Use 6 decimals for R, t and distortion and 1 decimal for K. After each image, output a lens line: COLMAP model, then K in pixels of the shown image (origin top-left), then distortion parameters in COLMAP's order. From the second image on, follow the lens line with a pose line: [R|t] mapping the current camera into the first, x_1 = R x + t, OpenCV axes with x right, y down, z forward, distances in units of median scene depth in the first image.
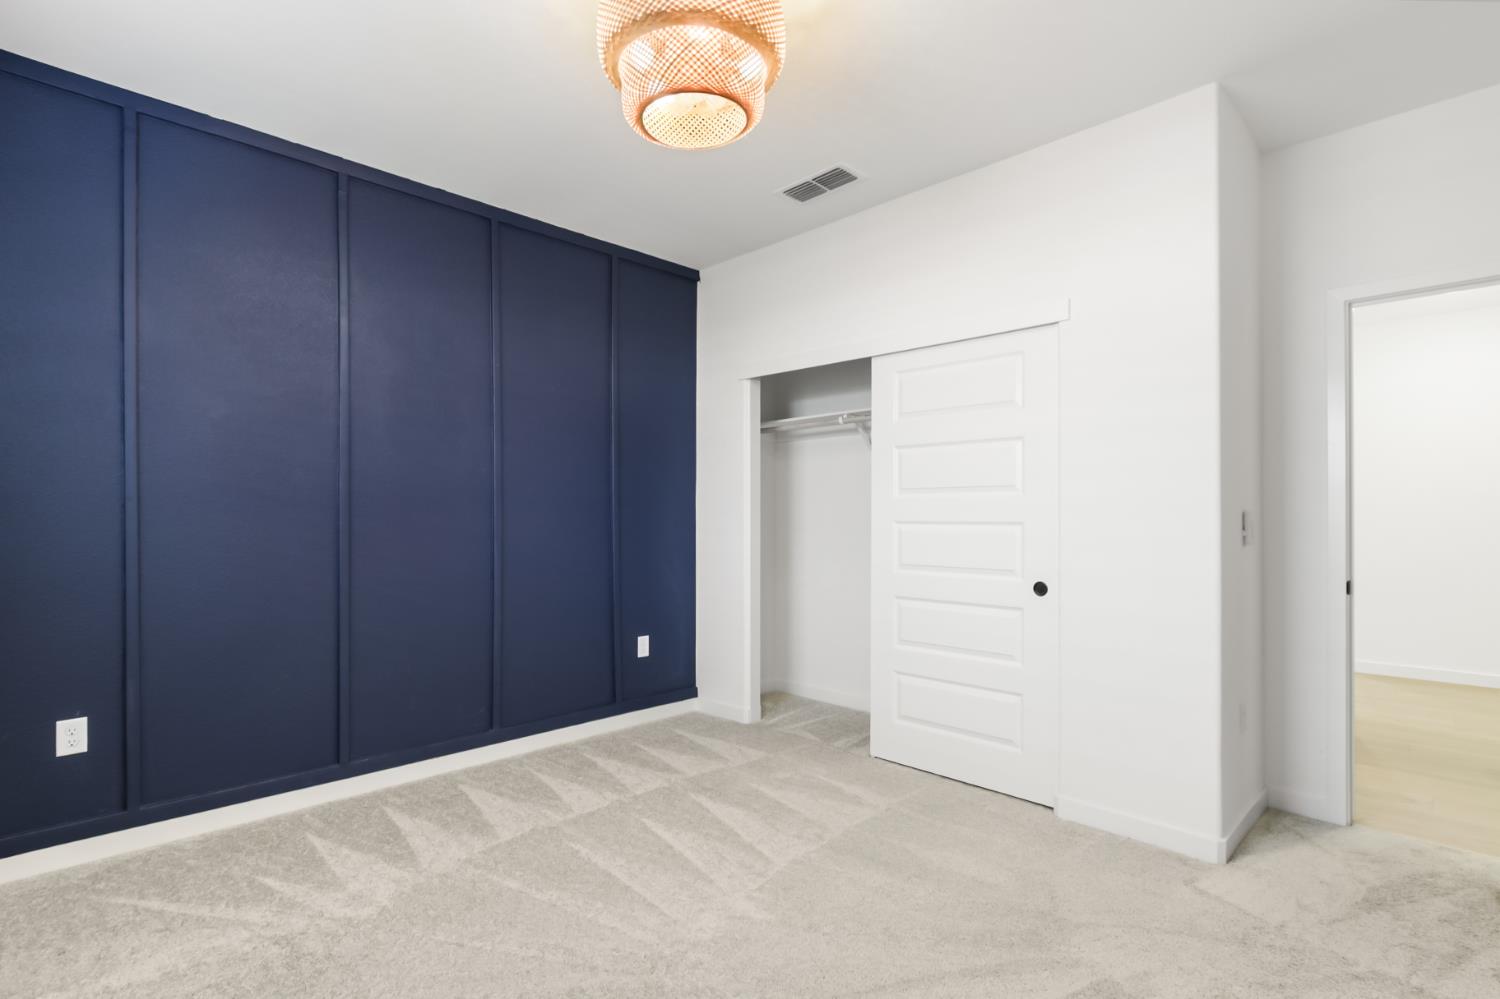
lens RADIAL K [[693.3, 0, 749.0], [0, 693.3, 504.3], [0, 0, 1]] dist [0.001382, 0.000564]
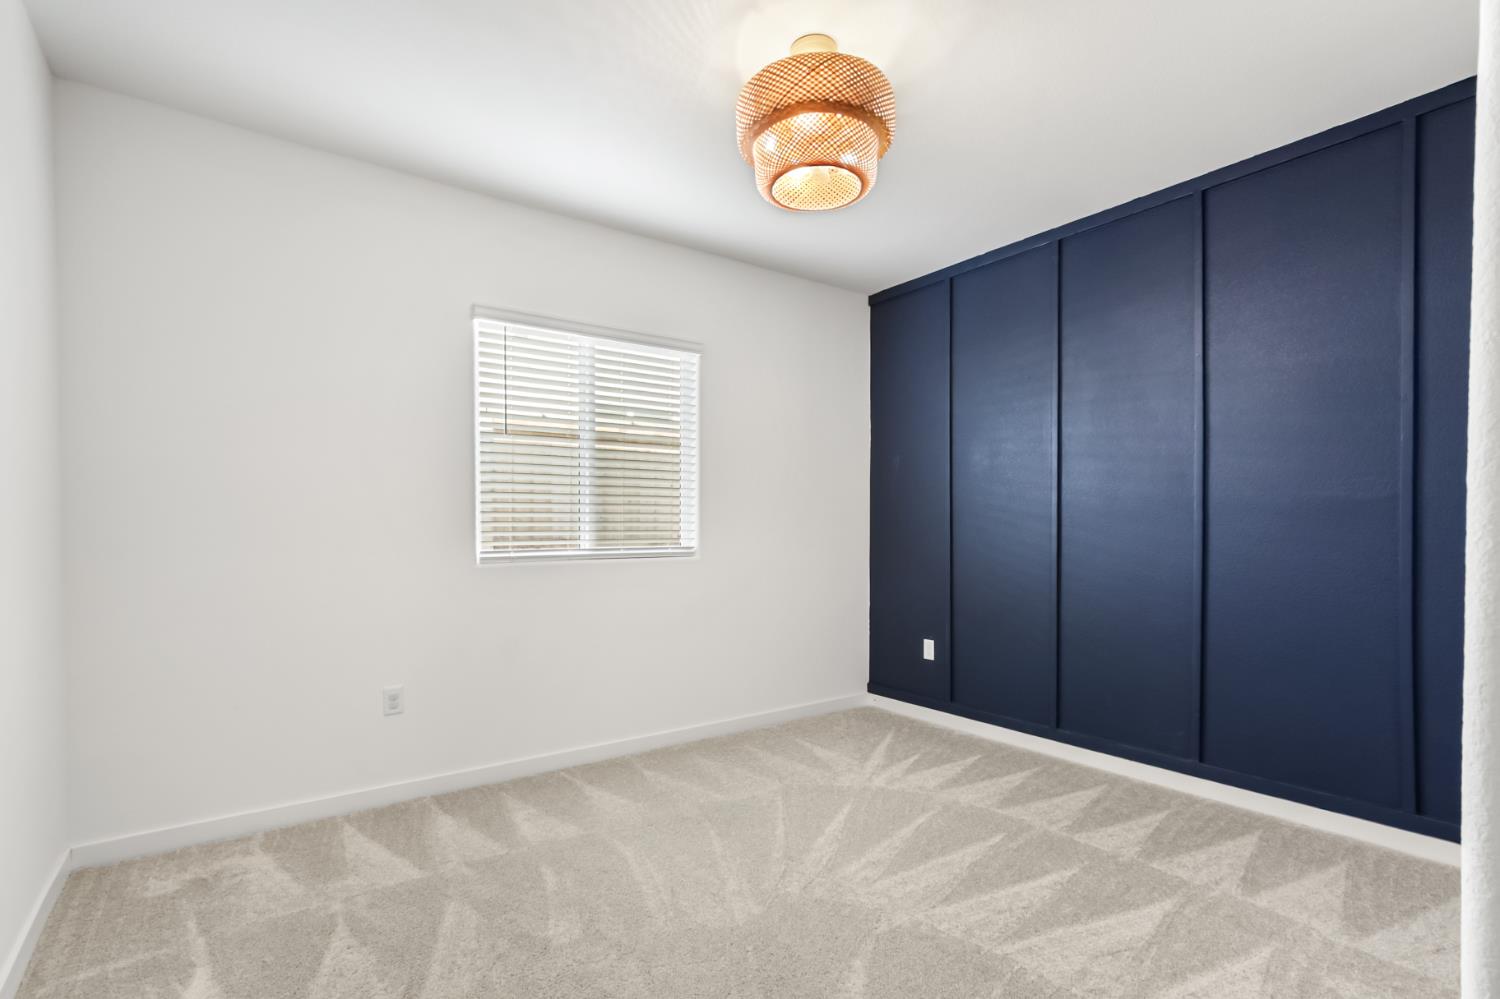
lens RADIAL K [[709.1, 0, 759.4], [0, 709.1, 521.8], [0, 0, 1]] dist [0.000887, 0.001195]
pose [[-0.125067, -0.002852, -0.992144, 0.851064], [0.030020, 0.999527, -0.006657, 0.007153], [0.991694, -0.030617, -0.124922, 0.778013]]
